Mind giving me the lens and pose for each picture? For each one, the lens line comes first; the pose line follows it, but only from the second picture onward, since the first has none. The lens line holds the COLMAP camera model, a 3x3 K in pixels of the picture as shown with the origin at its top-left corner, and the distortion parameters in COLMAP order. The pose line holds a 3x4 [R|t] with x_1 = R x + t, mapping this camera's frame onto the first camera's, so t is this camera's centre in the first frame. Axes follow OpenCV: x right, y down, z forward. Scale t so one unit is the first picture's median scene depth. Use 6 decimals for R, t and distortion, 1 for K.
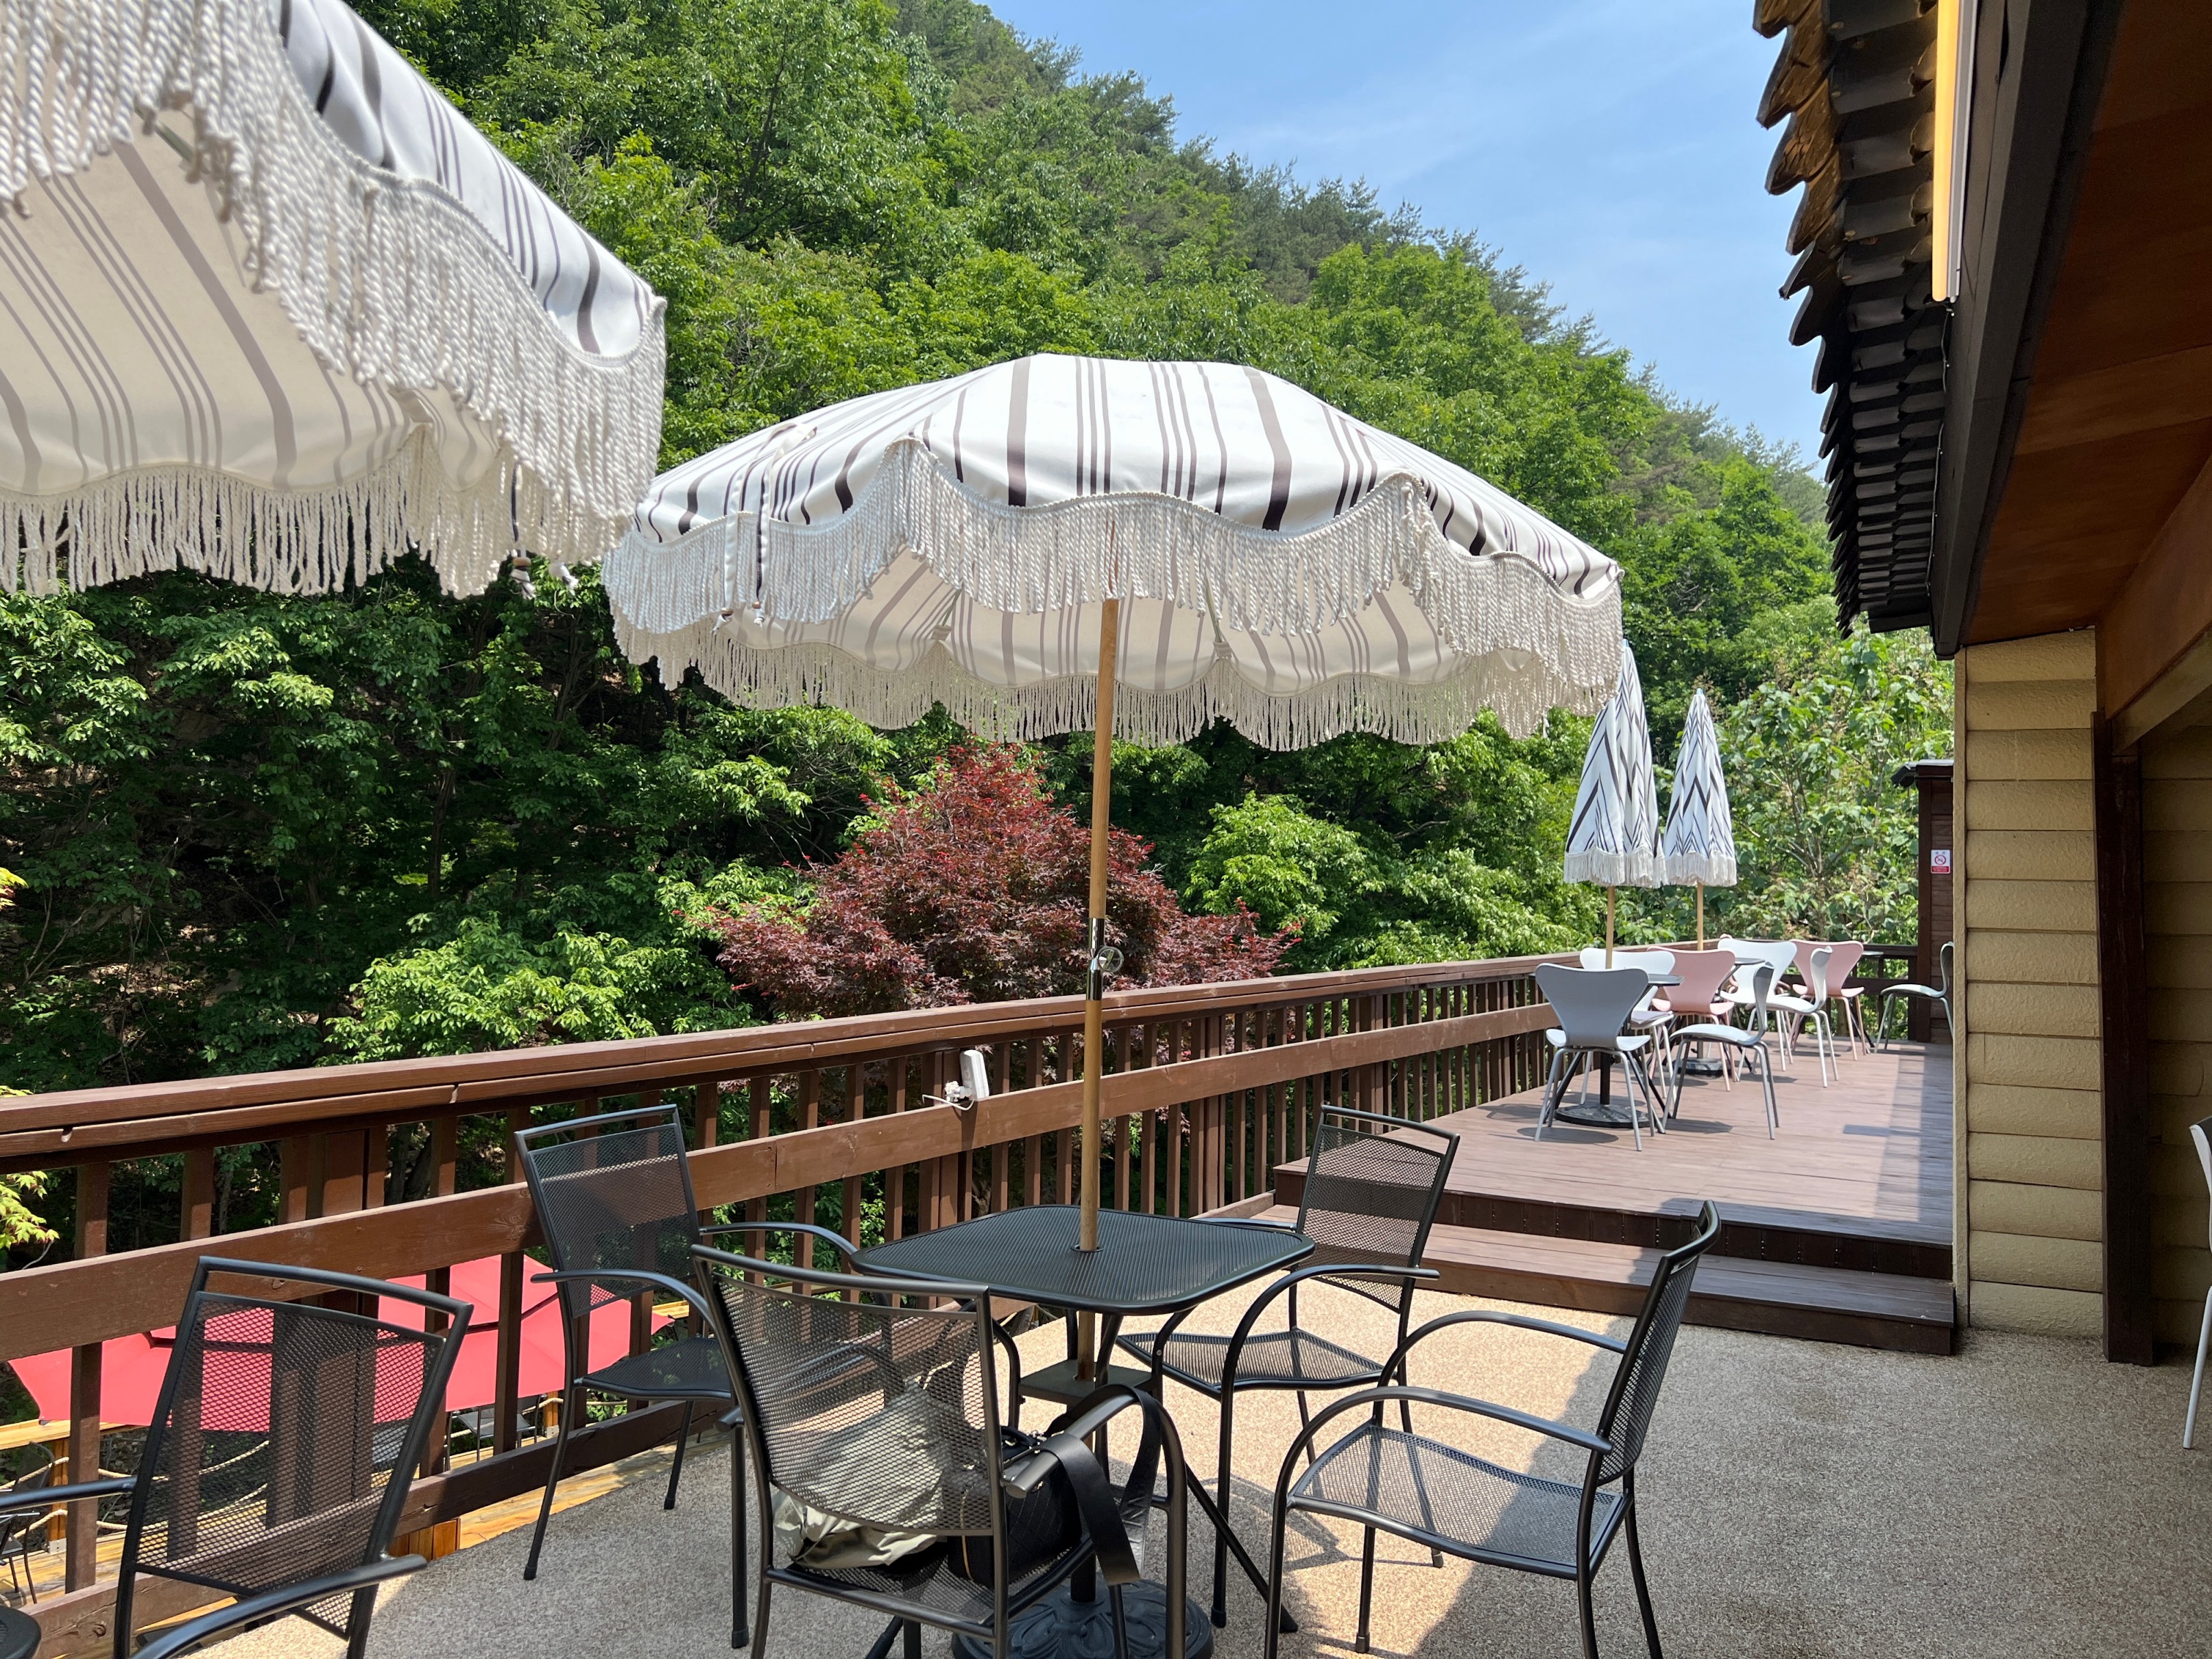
lens RADIAL K [[1649.9, 0, 1106.0], [0, 1649.9, 829.5], [0, 0, 1]] dist [0.066200, -0.078990]
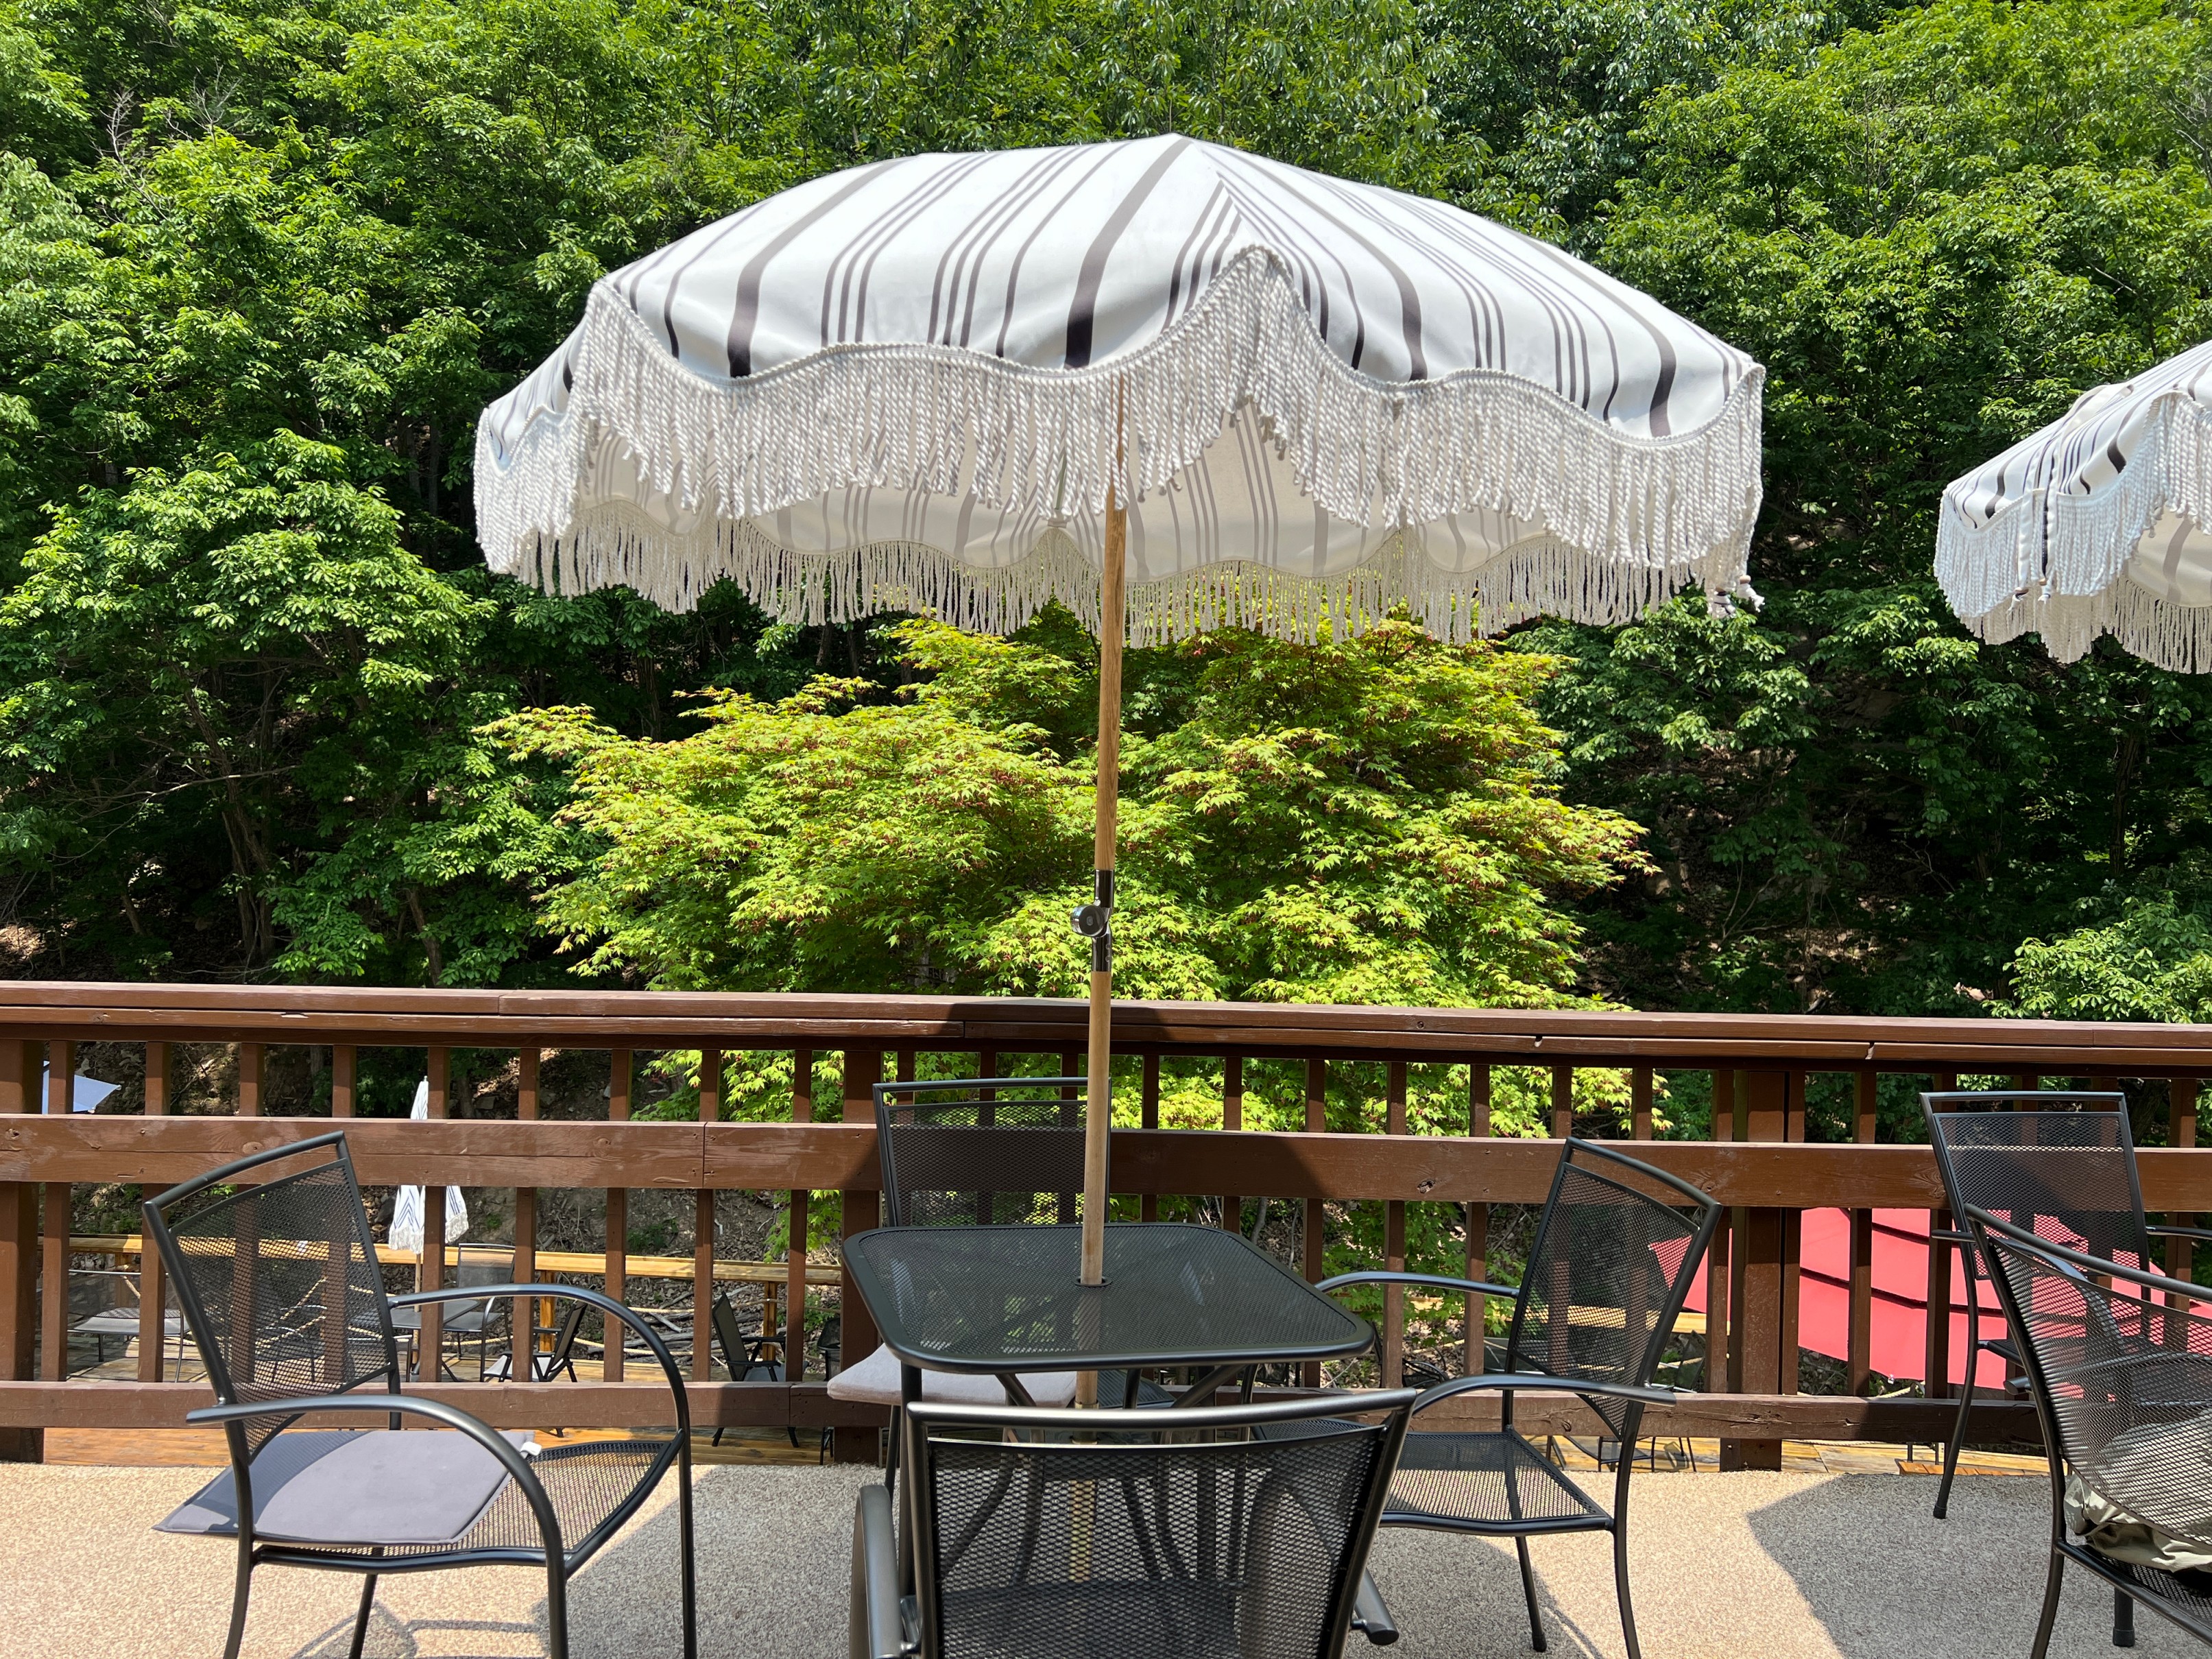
lens RADIAL K [[1649.9, 0, 1106.0], [0, 1649.9, 829.5], [0, 0, 1]] dist [0.066200, -0.078990]
pose [[0.586326, 0.001300, -0.810074, 0.193938], [0.011818, 0.999879, 0.010158, -0.002223], [0.809989, -0.015529, 0.586240, -0.036015]]
